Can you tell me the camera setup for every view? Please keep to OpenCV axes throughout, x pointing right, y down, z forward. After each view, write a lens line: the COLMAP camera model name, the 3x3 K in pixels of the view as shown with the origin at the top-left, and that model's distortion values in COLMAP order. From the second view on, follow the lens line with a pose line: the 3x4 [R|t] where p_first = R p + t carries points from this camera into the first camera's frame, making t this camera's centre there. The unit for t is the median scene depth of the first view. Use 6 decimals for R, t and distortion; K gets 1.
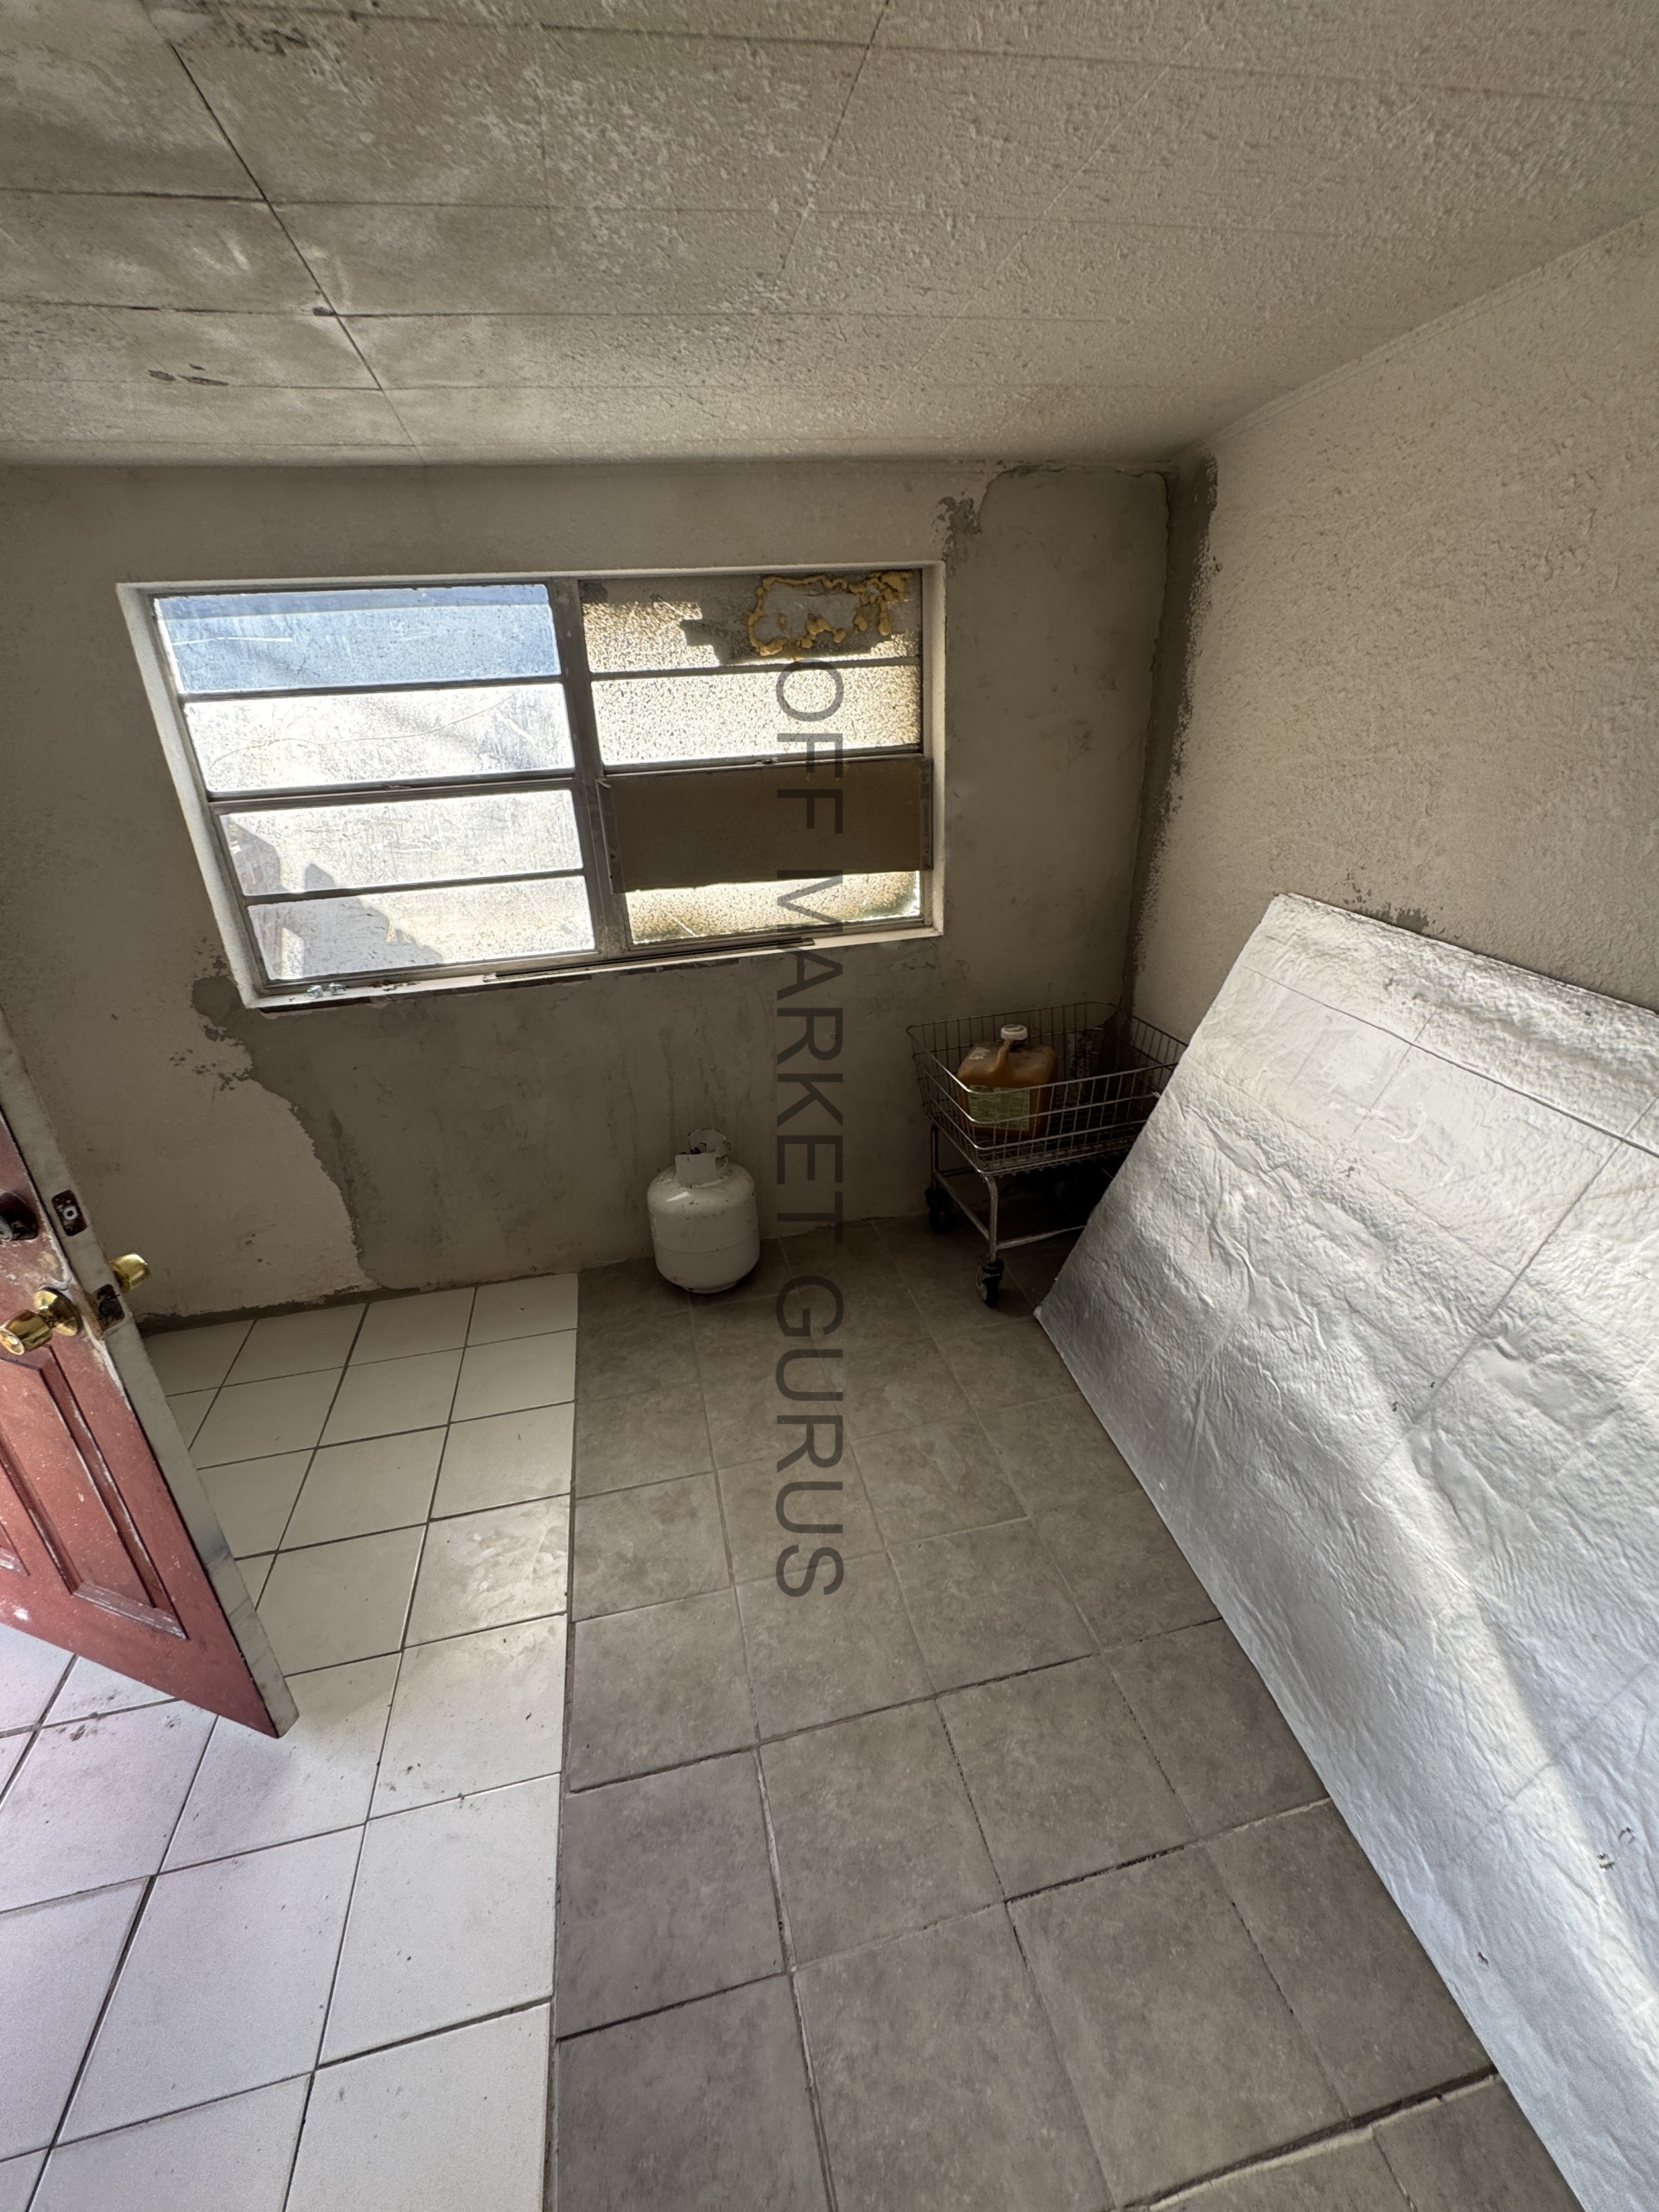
lens RADIAL K [[942.6, 0, 829.5], [0, 942.6, 1106.0], [0, 0, 1]] dist [-0.001348, 0.000501]
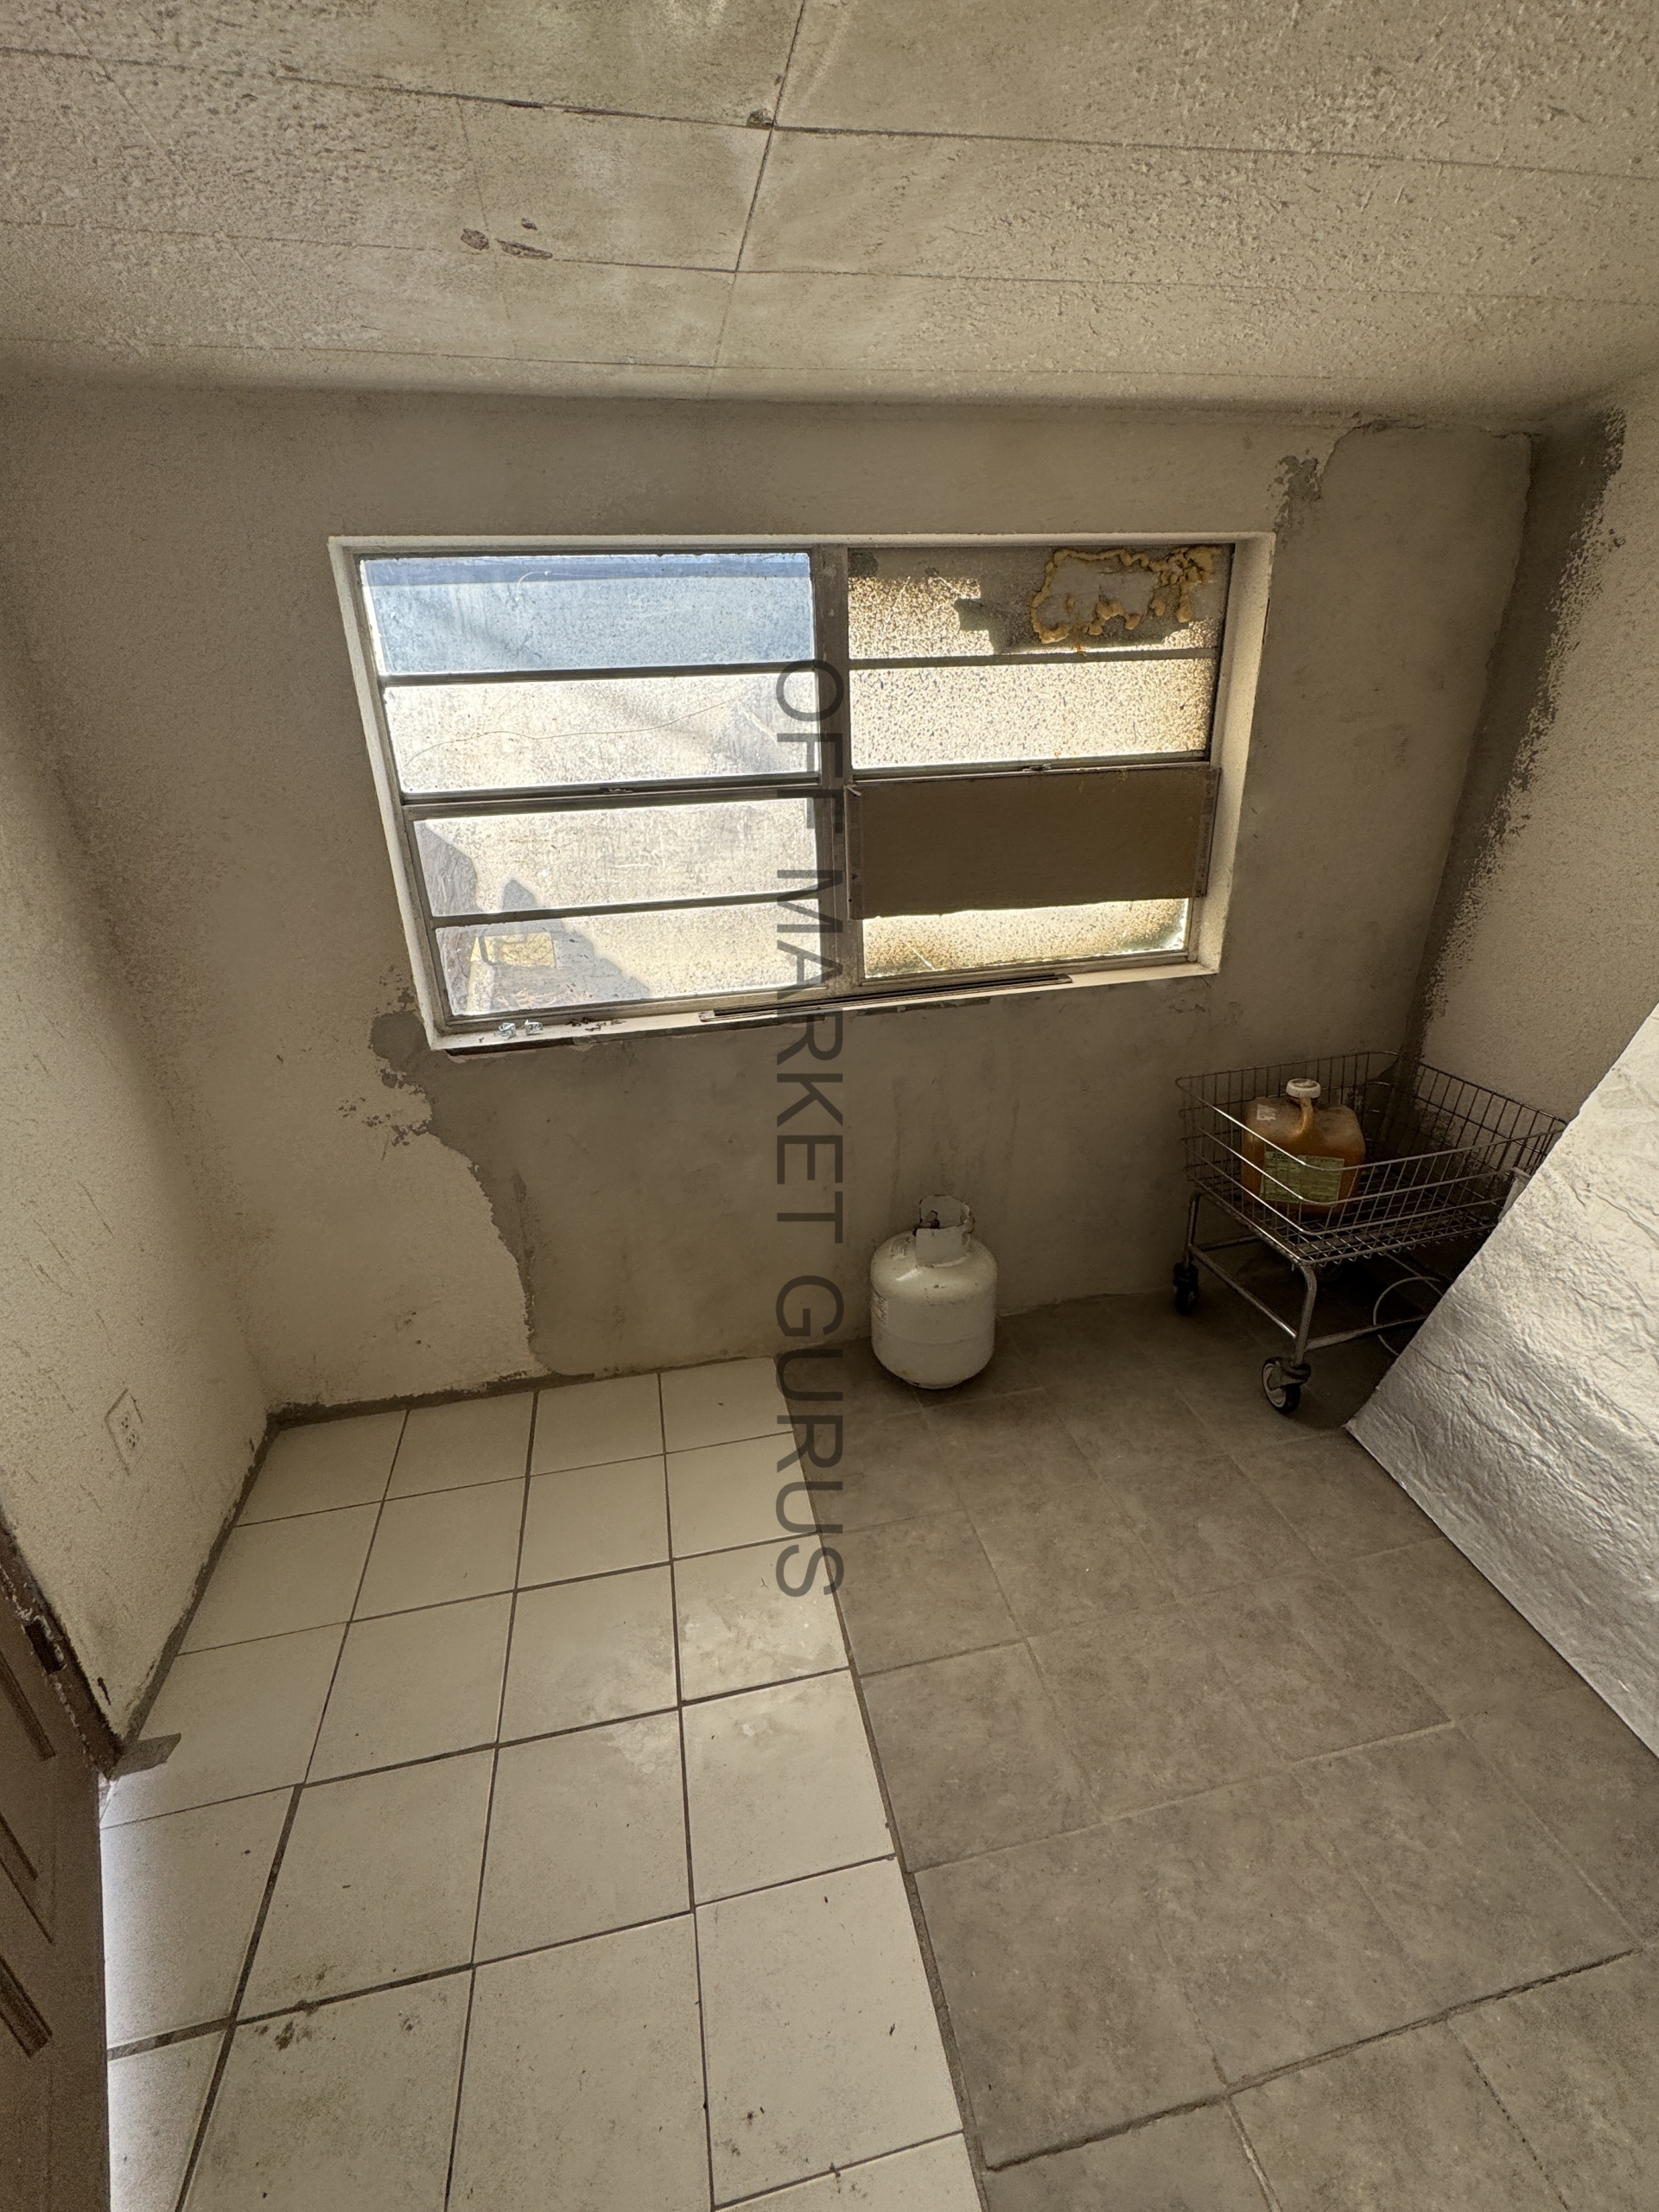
lens RADIAL K [[944.5, 0, 830.6], [0, 944.5, 1103.2], [0, 0, 1]] dist [-0.000484, 0.000128]
pose [[0.999806, 0.016687, -0.010425, -0.244516], [-0.016939, 0.999555, -0.024550, -0.039988], [0.010011, 0.024721, 0.999644, 0.157436]]
